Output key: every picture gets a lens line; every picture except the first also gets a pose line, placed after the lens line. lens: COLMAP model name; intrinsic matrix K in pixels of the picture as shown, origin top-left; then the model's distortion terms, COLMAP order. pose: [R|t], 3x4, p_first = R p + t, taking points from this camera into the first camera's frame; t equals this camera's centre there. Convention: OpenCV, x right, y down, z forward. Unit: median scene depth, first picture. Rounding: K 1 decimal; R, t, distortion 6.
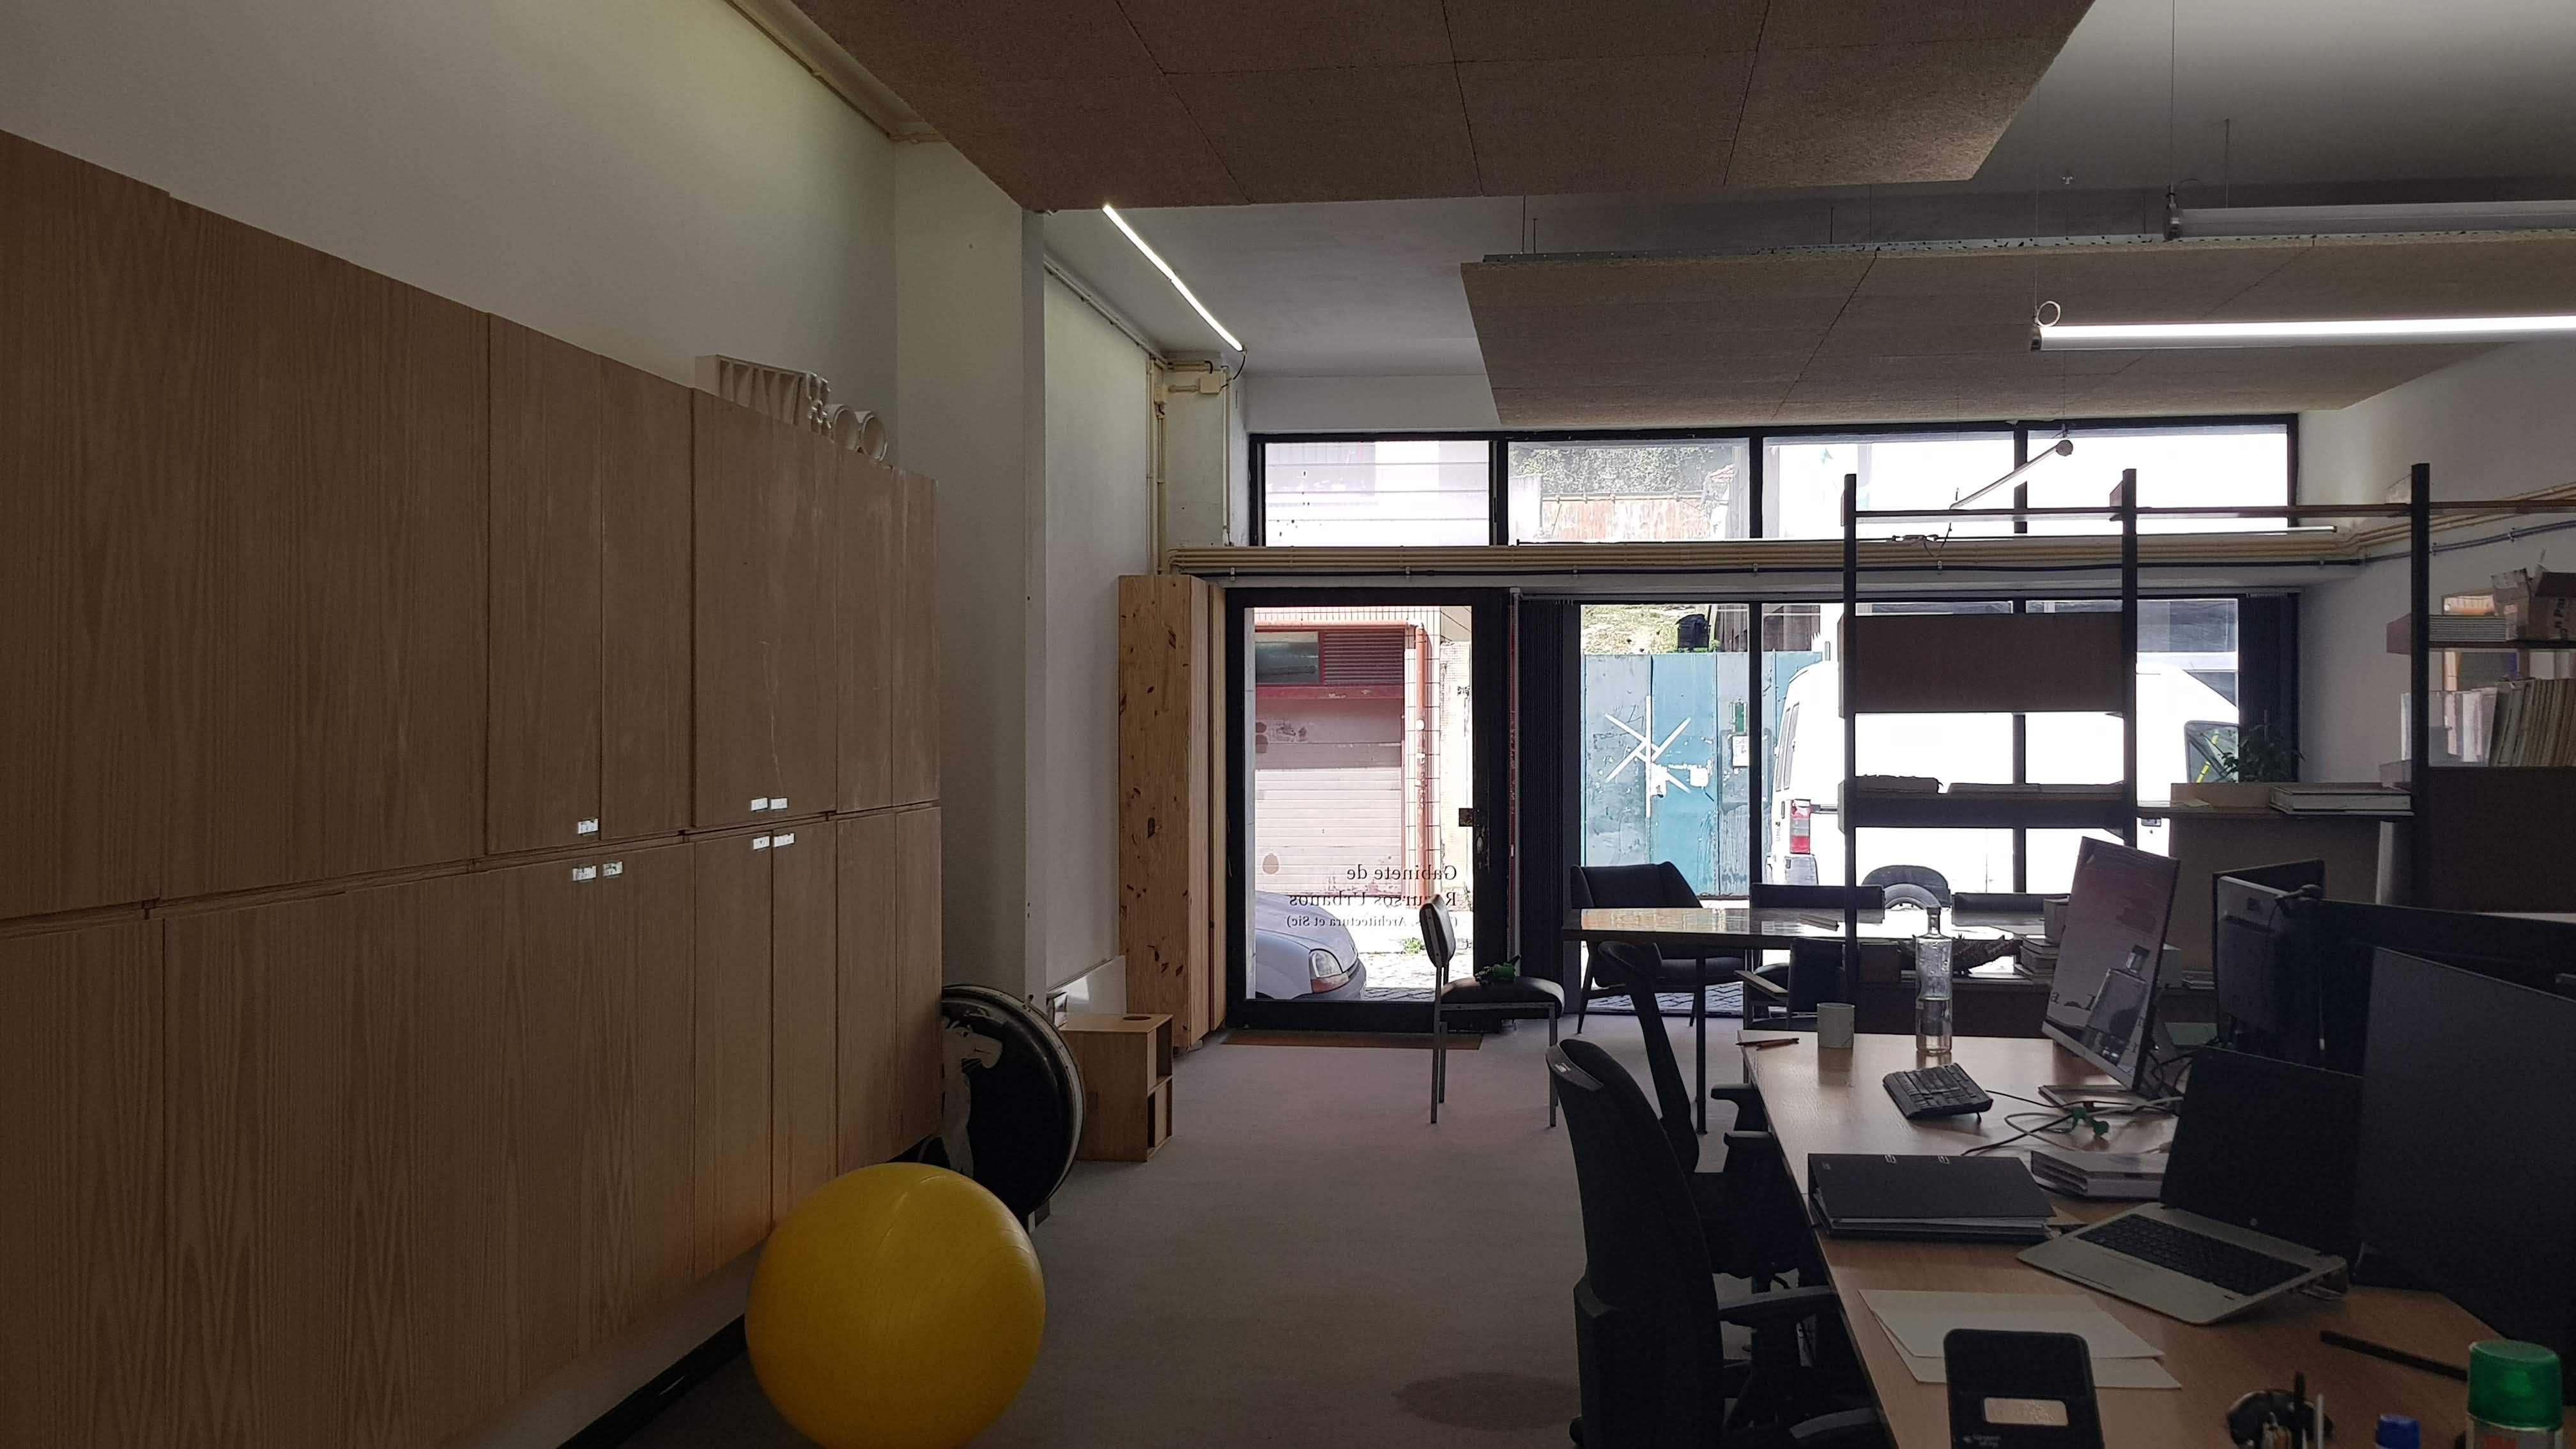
lens RADIAL K [[2330.2, 0, 1288.0], [0, 2330.2, 724.5], [0, 0, 1]] dist [0.085674, -0.200842]
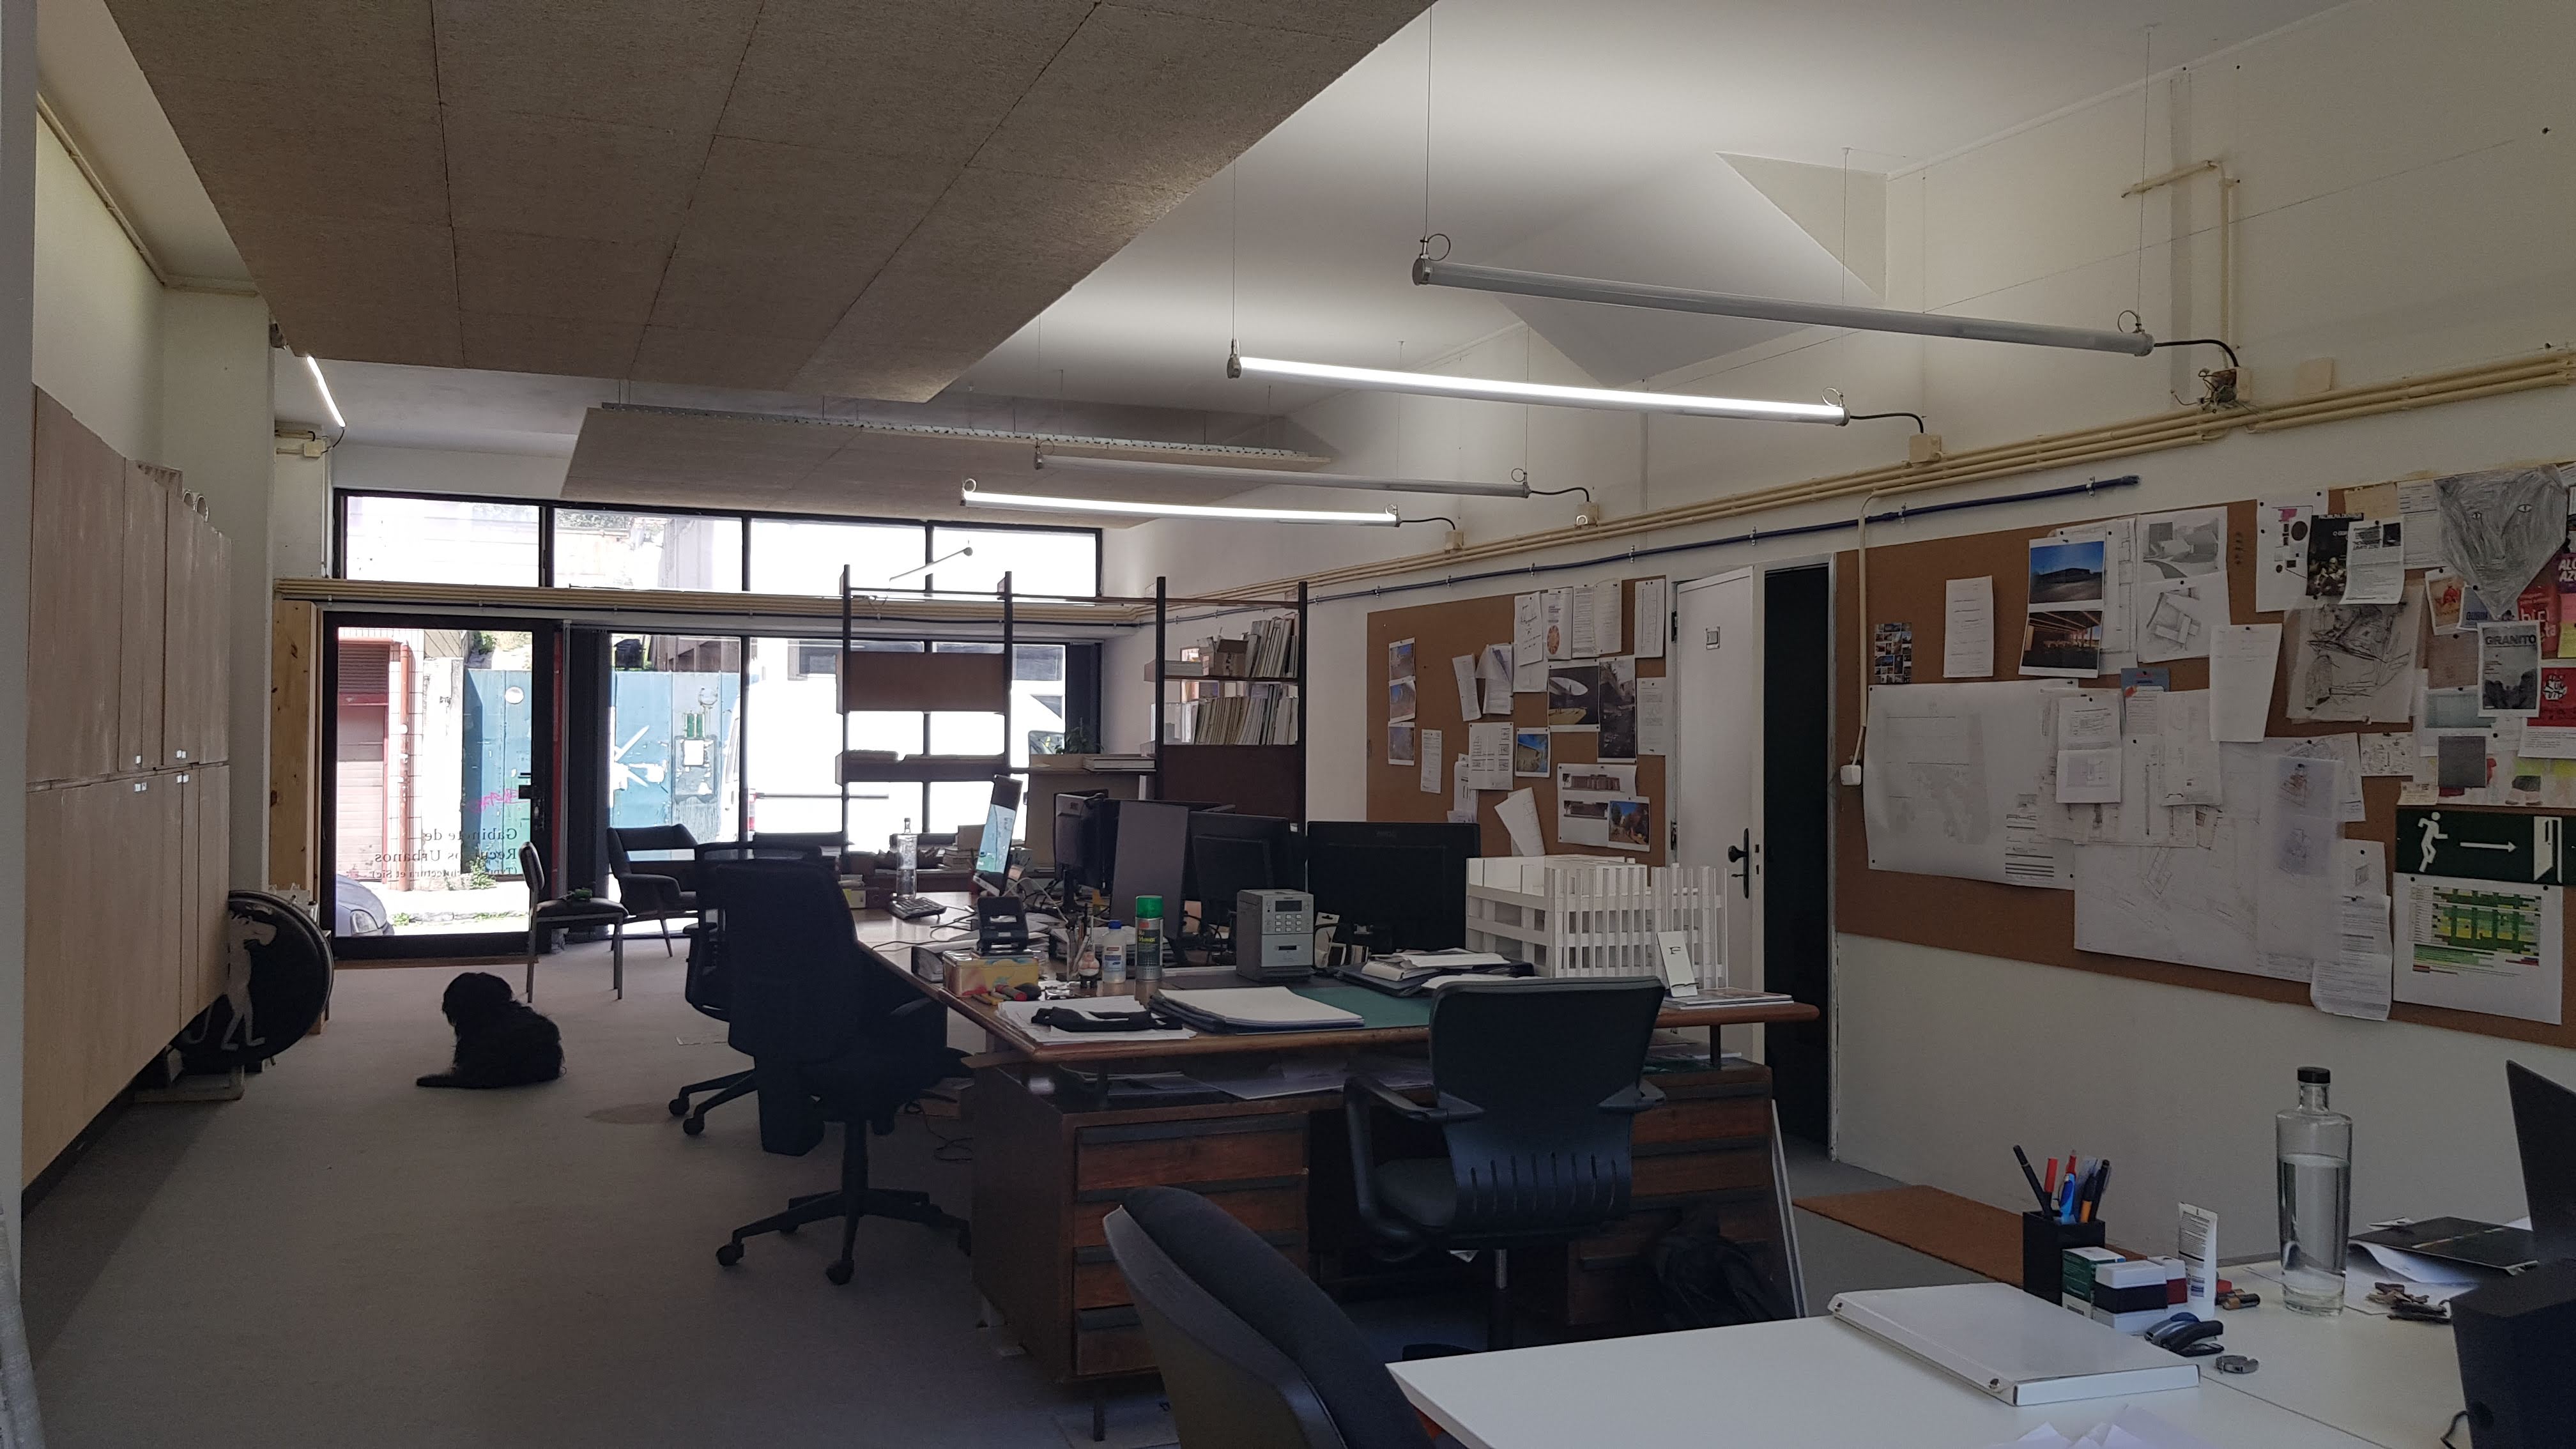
lens RADIAL K [[2043.8, 0, 1288.0], [0, 2043.8, 724.5], [0, 0, 1]] dist [0.009464, 0.005895]
pose [[0.880534, 0.011330, 0.473847, -0.105766], [-0.008034, 0.999927, -0.008979, 0.009802], [-0.473915, 0.004099, 0.880561, -0.258781]]
